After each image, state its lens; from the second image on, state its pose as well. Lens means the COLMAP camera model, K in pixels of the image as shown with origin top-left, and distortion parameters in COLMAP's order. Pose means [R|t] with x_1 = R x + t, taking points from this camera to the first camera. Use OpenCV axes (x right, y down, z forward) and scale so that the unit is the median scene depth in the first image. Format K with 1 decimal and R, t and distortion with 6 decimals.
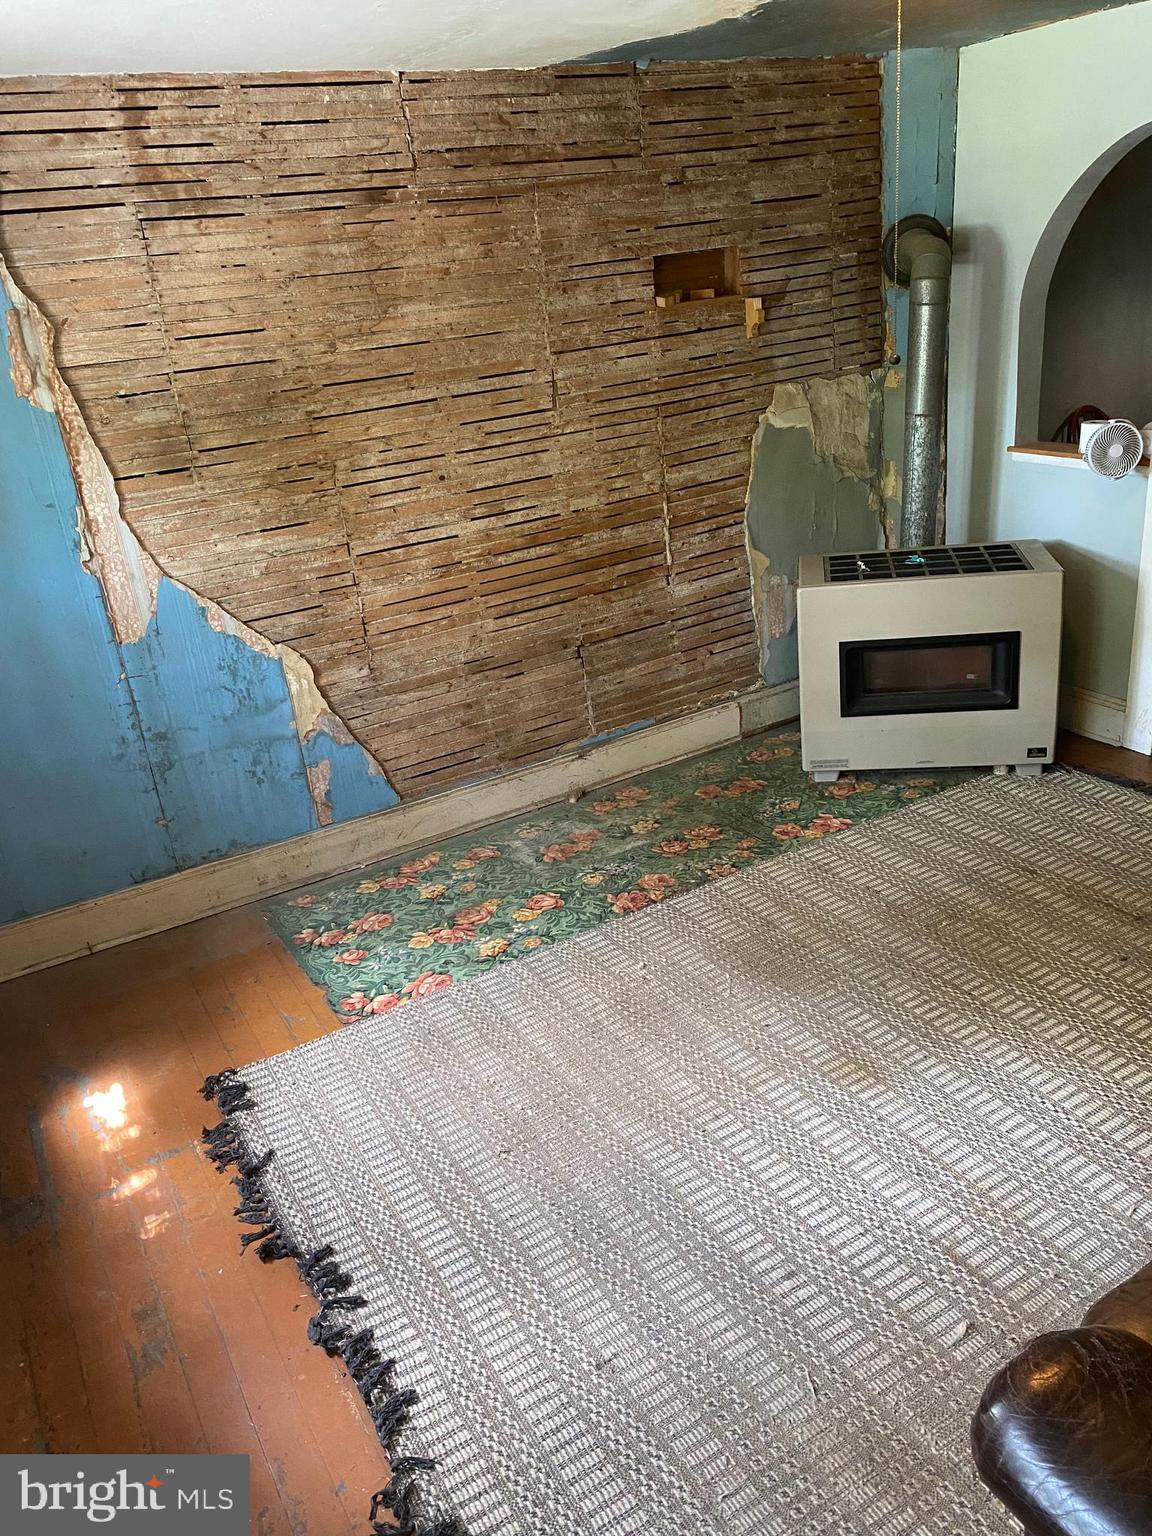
lens RADIAL K [[1183.9, 0, 576.0], [0, 1183.9, 768.0], [0, 0, 1]] dist [-0.007314, 0.002297]
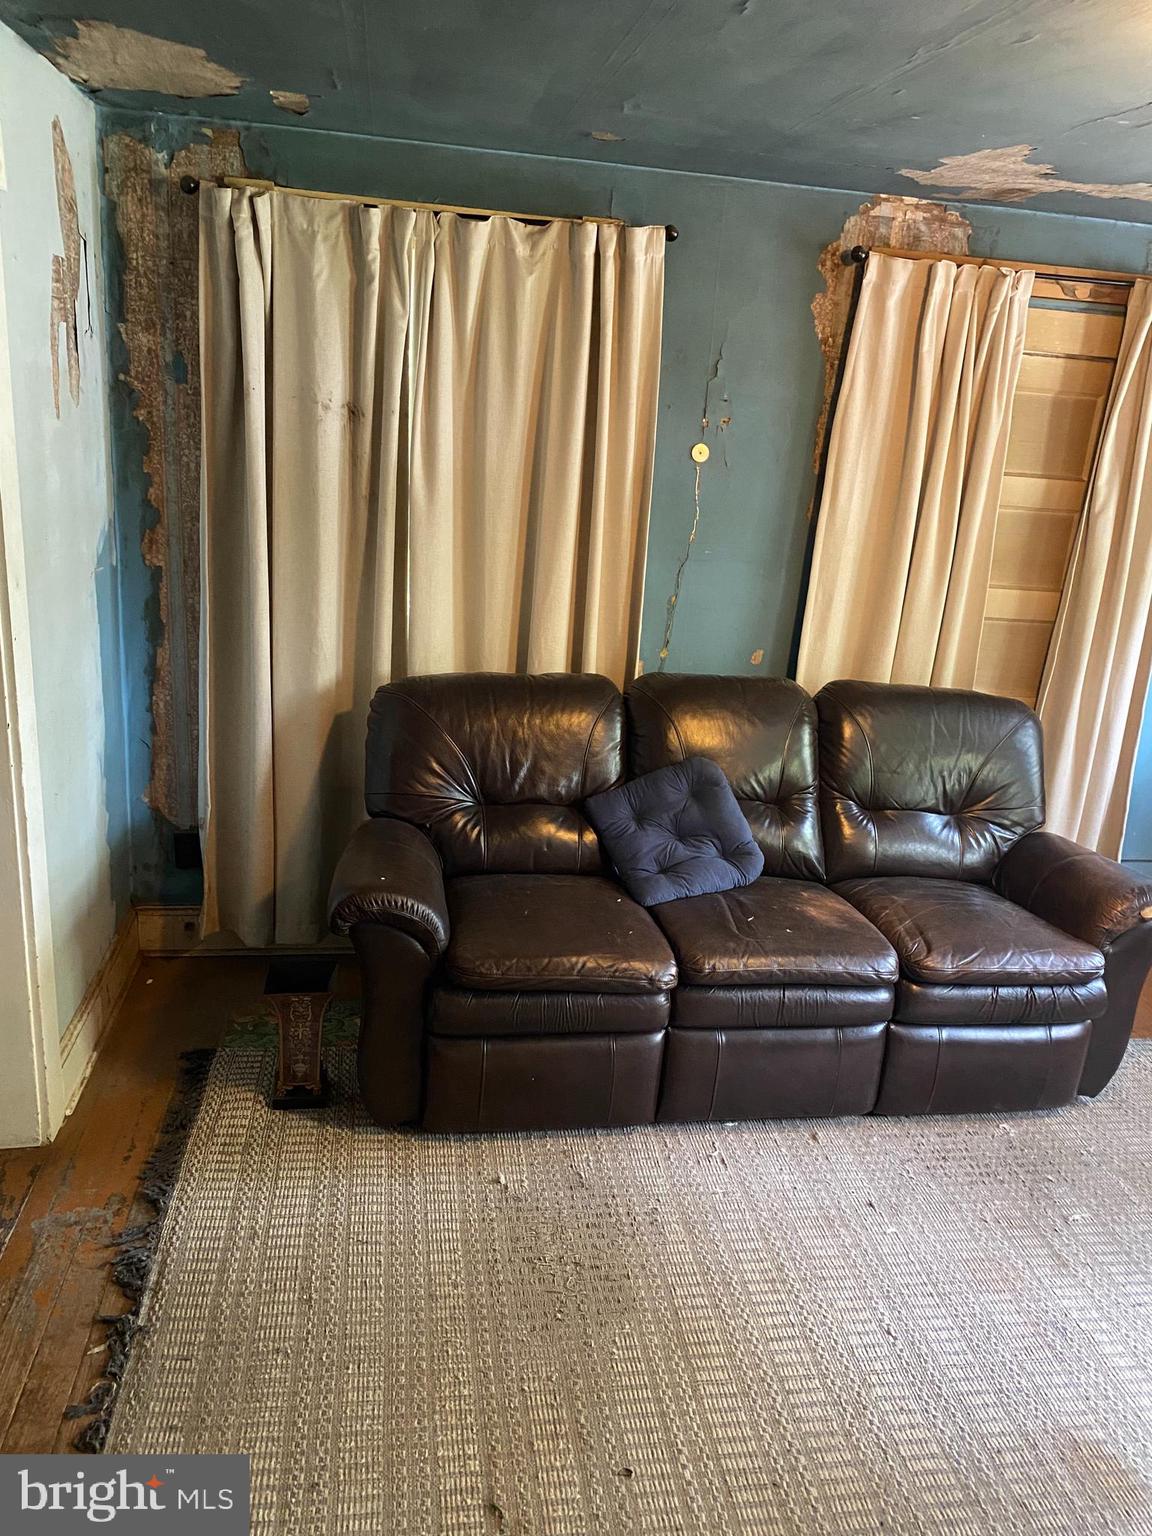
lens RADIAL K [[1183.9, 0, 576.0], [0, 1183.9, 768.0], [0, 0, 1]] dist [-0.007314, 0.002297]
pose [[-0.933566, -0.081272, 0.349070, 0.312222], [0.153669, 0.789121, 0.594705, -0.583965], [-0.323791, 0.608837, -0.724207, 1.337286]]
